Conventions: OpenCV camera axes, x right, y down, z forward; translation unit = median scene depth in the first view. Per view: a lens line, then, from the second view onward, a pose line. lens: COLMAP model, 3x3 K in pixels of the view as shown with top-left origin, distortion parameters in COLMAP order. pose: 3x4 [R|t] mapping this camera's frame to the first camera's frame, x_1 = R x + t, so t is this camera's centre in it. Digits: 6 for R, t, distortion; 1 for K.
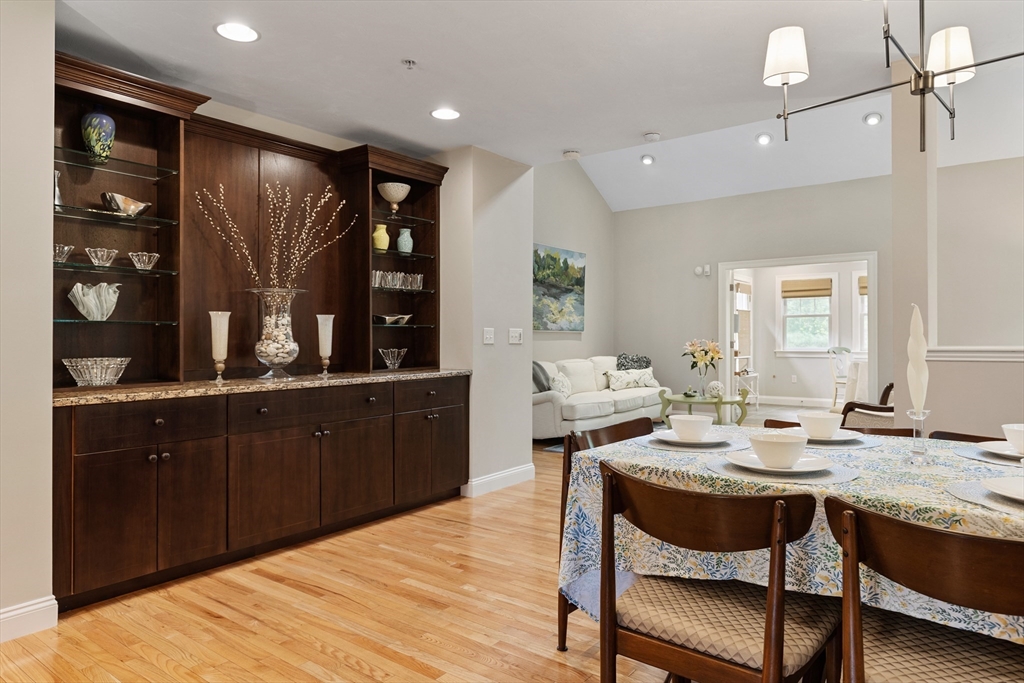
lens RADIAL K [[641.2, 0, 512.0], [0, 641.2, 341.5], [0, 0, 1]] dist [-0.007360, -0.001571]
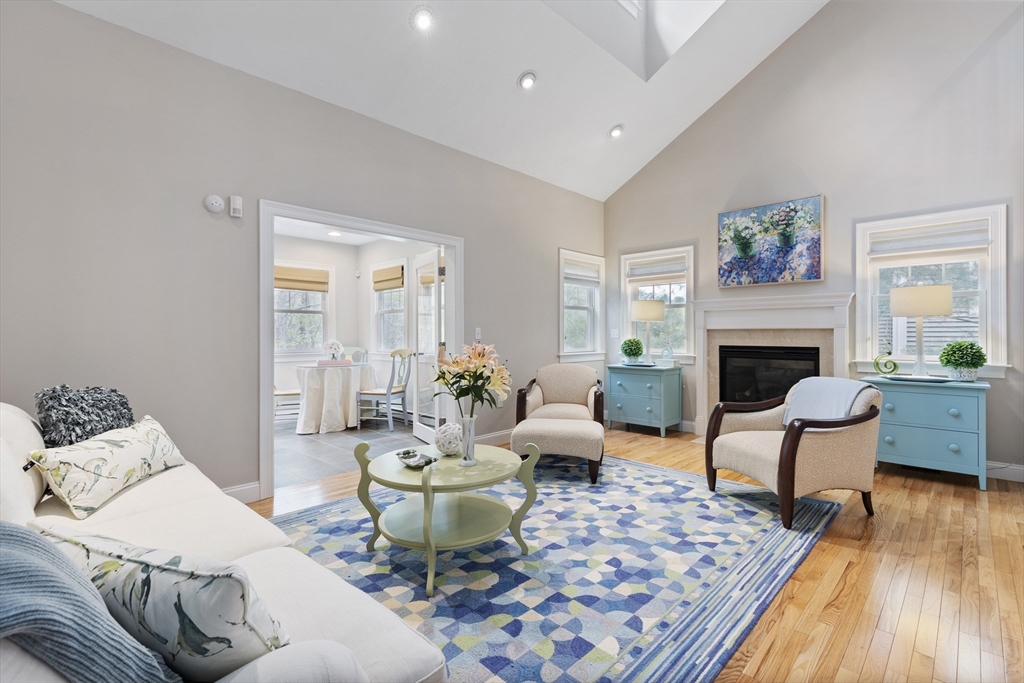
lens RADIAL K [[470.3, 0, 513.8], [0, 470.3, 334.8], [0, 0, 1]] dist [0.004397, 0.000445]
pose [[0.113534, 0.005723, 0.993518, -0.047288], [0.007071, 0.999953, -0.006568, -0.005401], [-0.993509, 0.007771, 0.113488, 0.813137]]
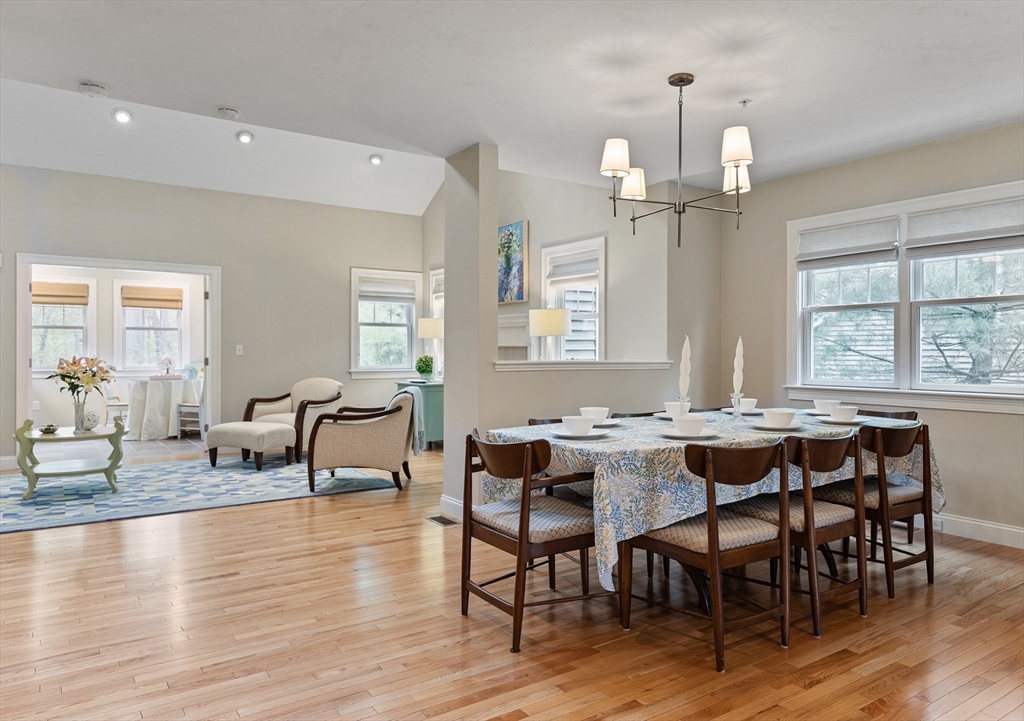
lens RADIAL K [[708.3, 0, 546.9], [0, 708.3, 359.3], [0, 0, 1]] dist [-0.000982, 0.000851]
pose [[0.285810, -0.004203, 0.958277, -0.315182], [0.002991, 0.999989, 0.003494, -0.000401], [-0.958282, 0.001868, 0.285820, 0.192482]]
